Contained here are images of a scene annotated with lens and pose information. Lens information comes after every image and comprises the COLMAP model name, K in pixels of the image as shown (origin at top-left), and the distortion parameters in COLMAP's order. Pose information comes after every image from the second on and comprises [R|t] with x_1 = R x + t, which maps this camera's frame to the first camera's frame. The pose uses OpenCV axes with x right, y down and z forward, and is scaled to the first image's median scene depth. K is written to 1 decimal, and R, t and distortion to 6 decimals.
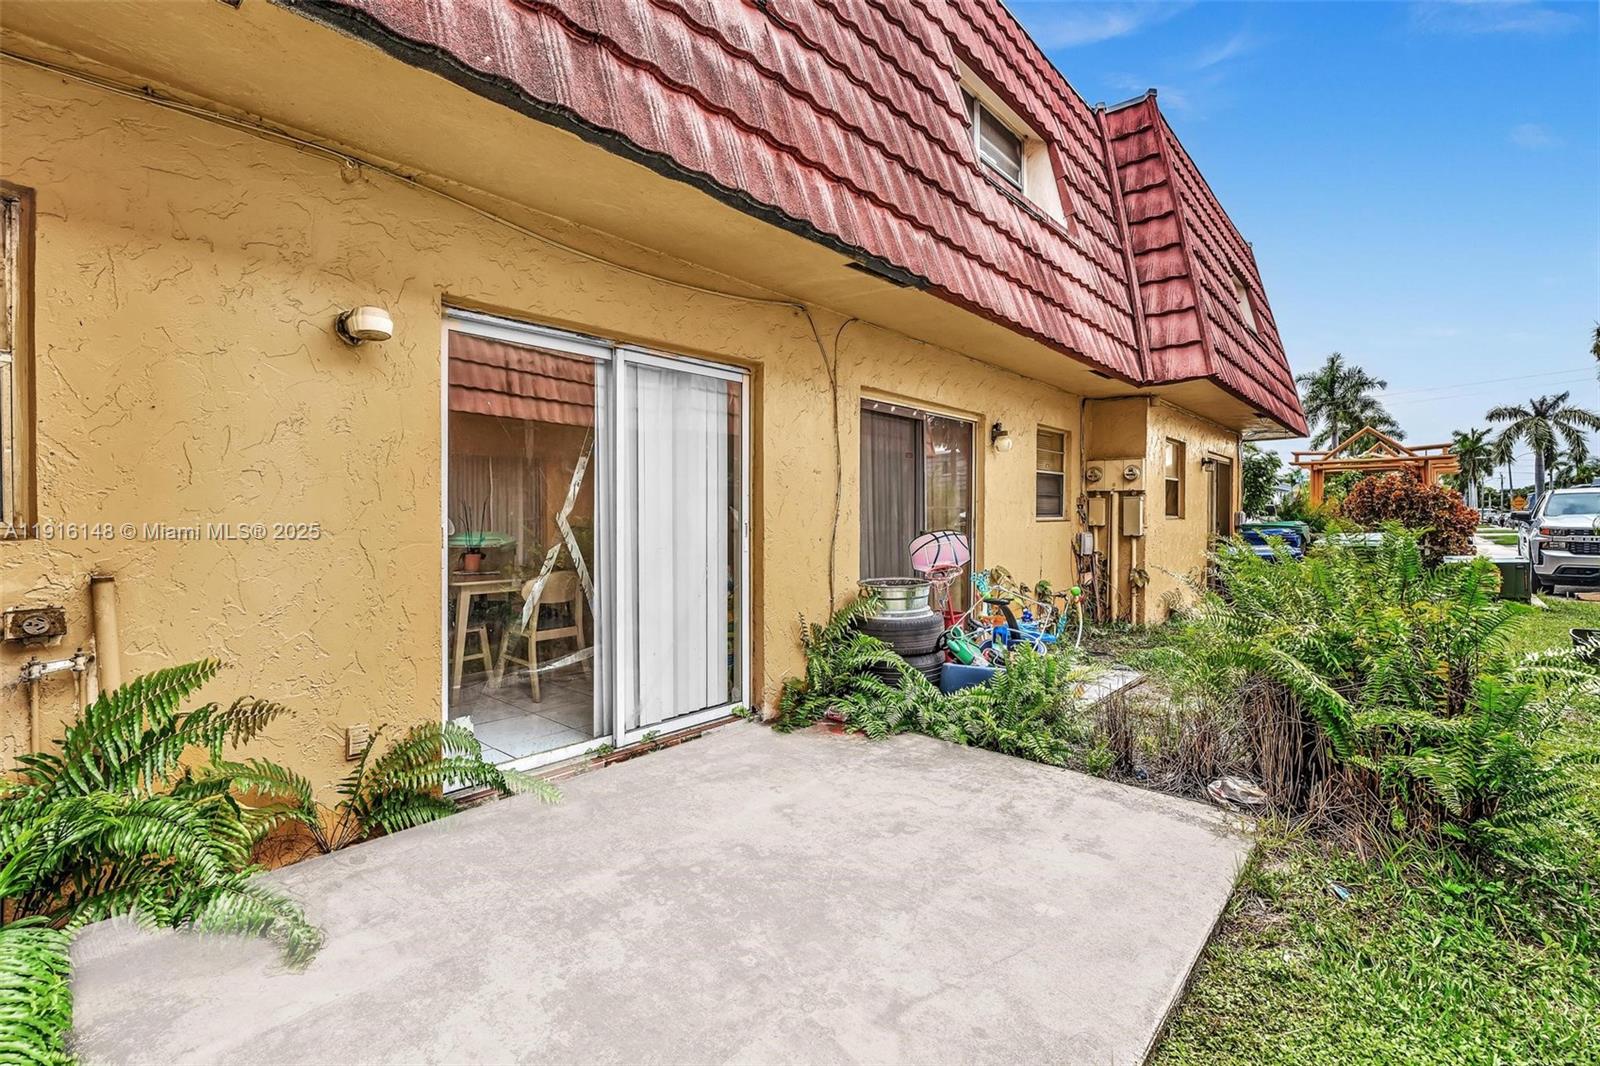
lens RADIAL K [[724.6, 0, 801.8], [0, 724.6, 524.4], [0, 0, 1]] dist [-0.001731, 0.000312]
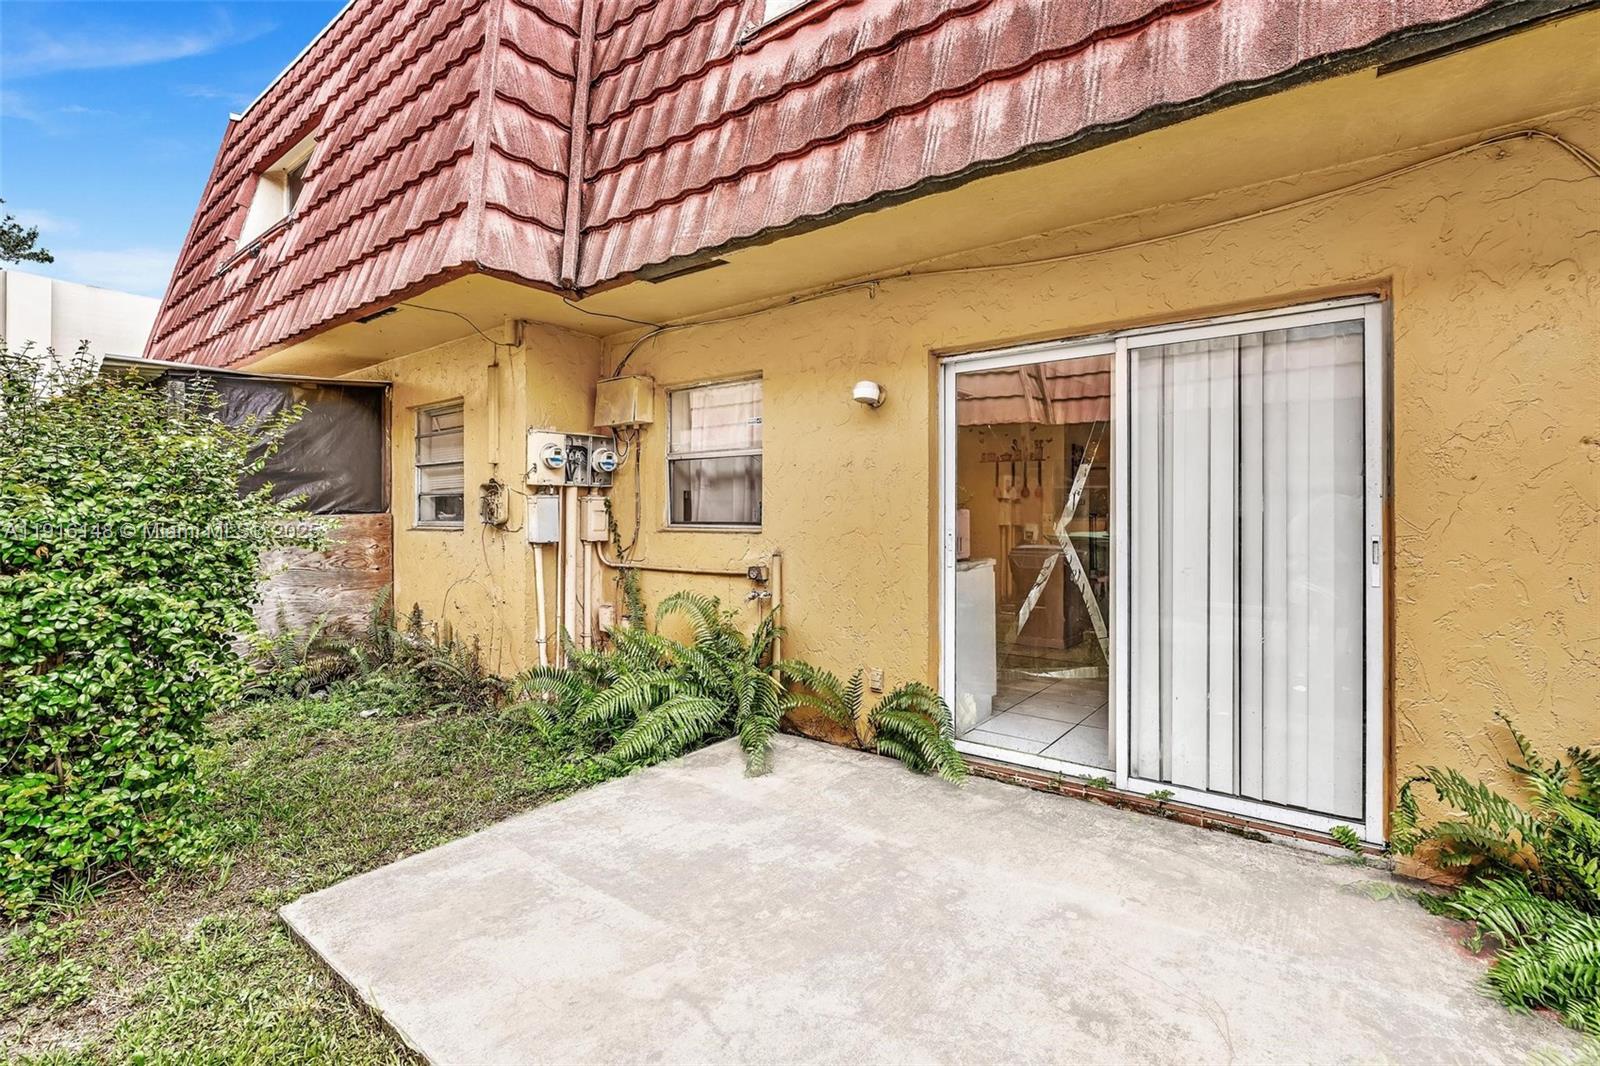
lens RADIAL K [[730.5, 0, 800.4], [0, 730.5, 522.1], [0, 0, 1]] dist [-0.004533, 0.000338]
pose [[0.055479, 0.005388, -0.998445, 0.643213], [-0.017339, 0.999840, 0.004433, -0.015194], [0.998309, 0.017066, 0.055563, 0.586410]]
